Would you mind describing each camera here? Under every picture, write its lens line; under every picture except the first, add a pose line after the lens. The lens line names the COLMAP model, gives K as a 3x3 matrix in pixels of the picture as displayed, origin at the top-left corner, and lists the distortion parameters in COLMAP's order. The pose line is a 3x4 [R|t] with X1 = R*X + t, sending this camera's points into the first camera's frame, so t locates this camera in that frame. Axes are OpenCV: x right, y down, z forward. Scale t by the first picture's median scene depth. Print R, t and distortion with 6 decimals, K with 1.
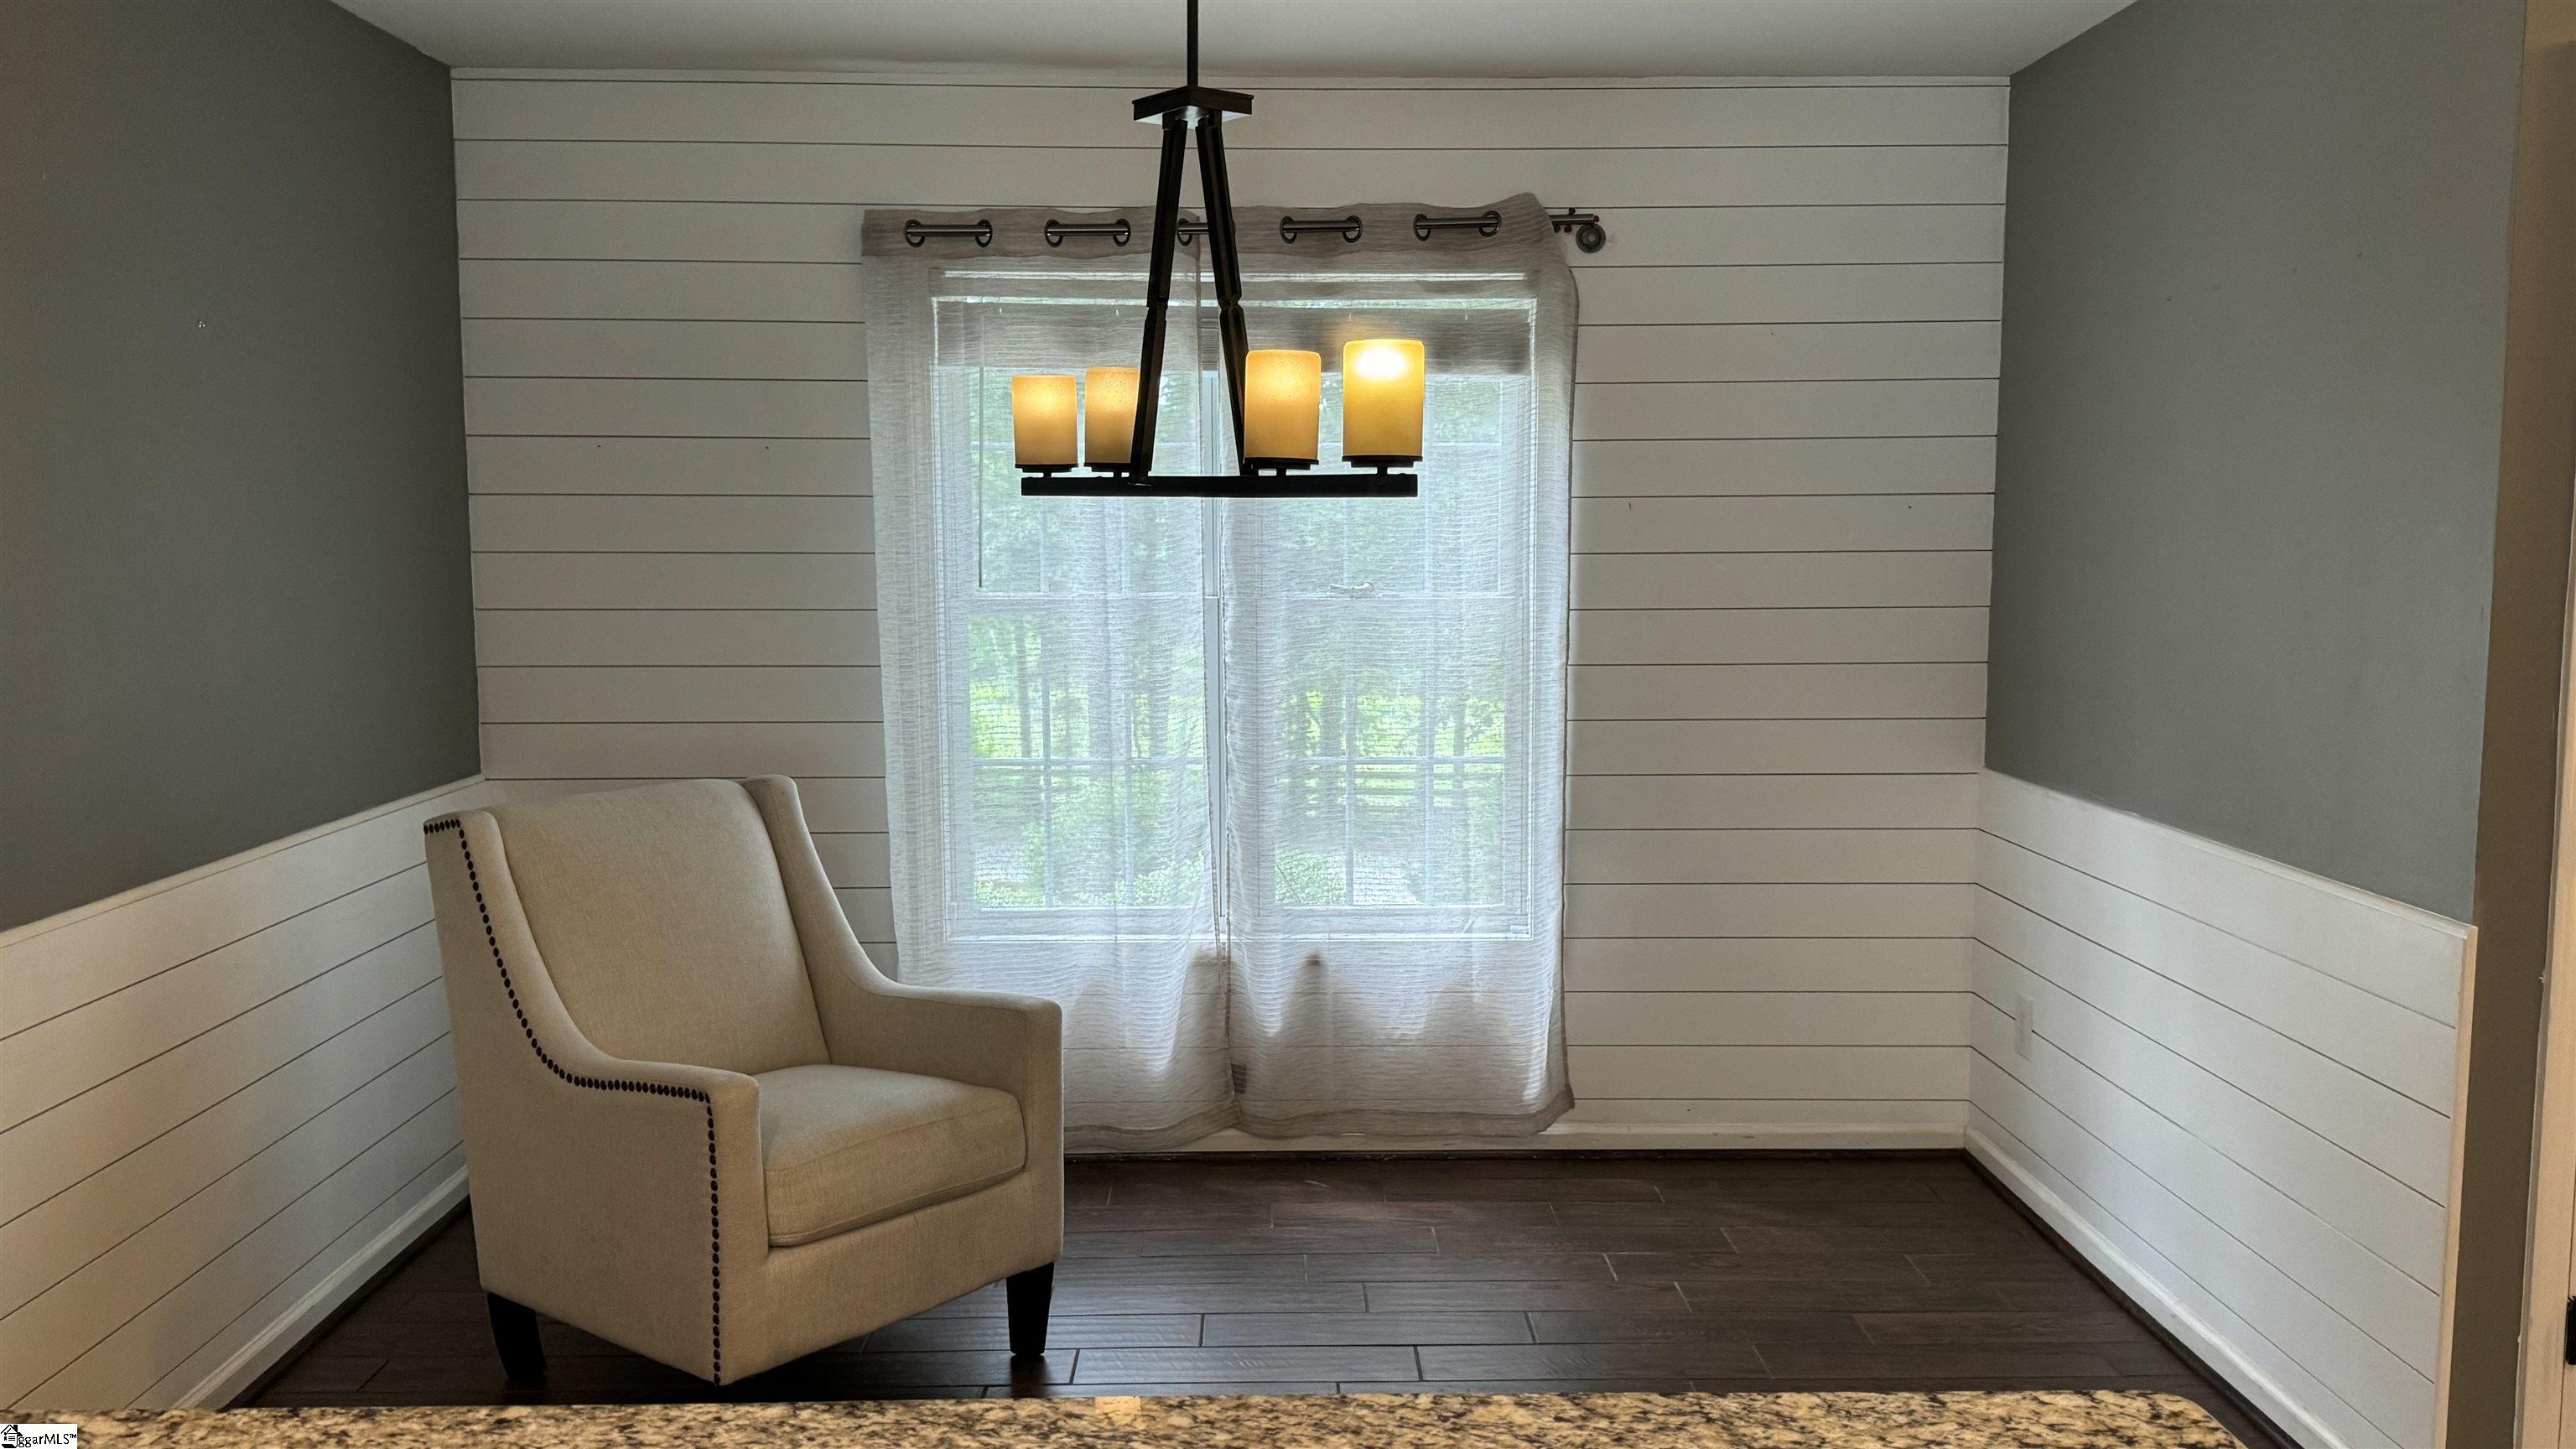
lens RADIAL K [[2129.5, 0, 1288.0], [0, 2129.5, 724.5], [0, 0, 1]] dist [0.054943, -0.005062]
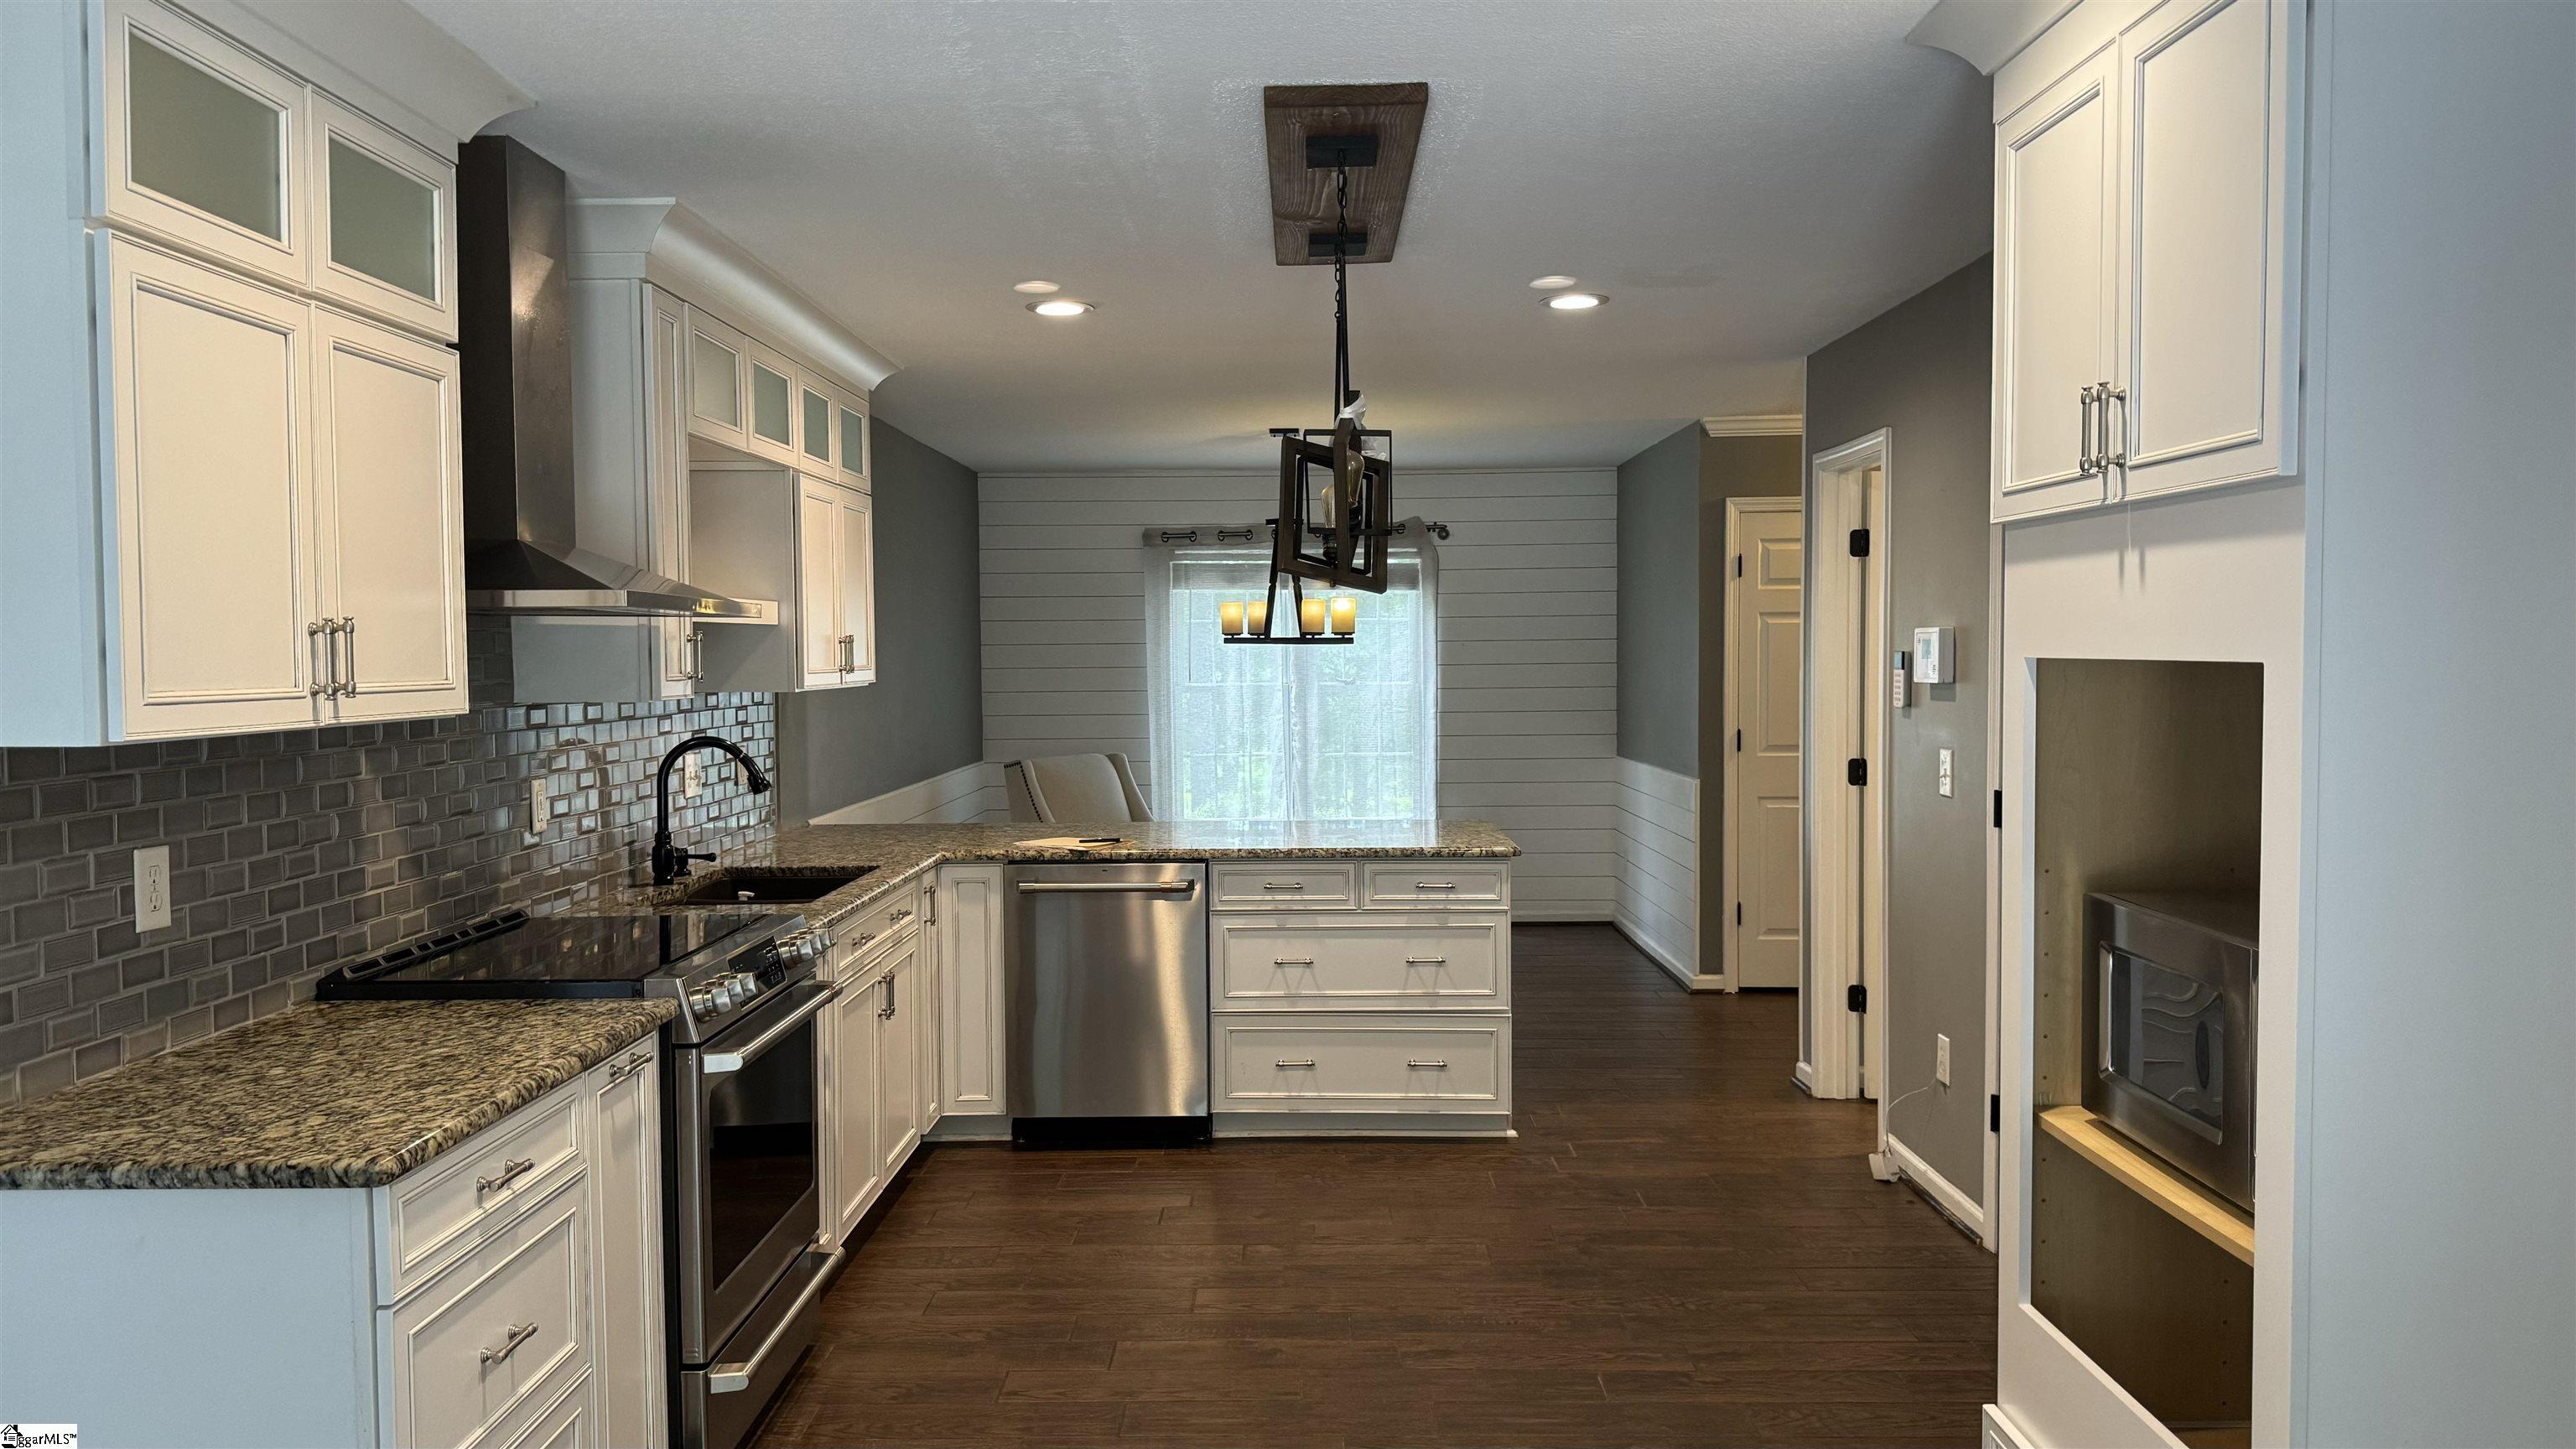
lens RADIAL K [[1817.0, 0, 1288.0], [0, 1817.0, 724.5], [0, 0, 1]] dist [0.000162, -0.000035]
pose [[0.999693, -0.007398, -0.023644, 0.013739], [0.006036, 0.998347, -0.057162, 0.101735], [0.024028, 0.057001, 0.998085, -1.029375]]
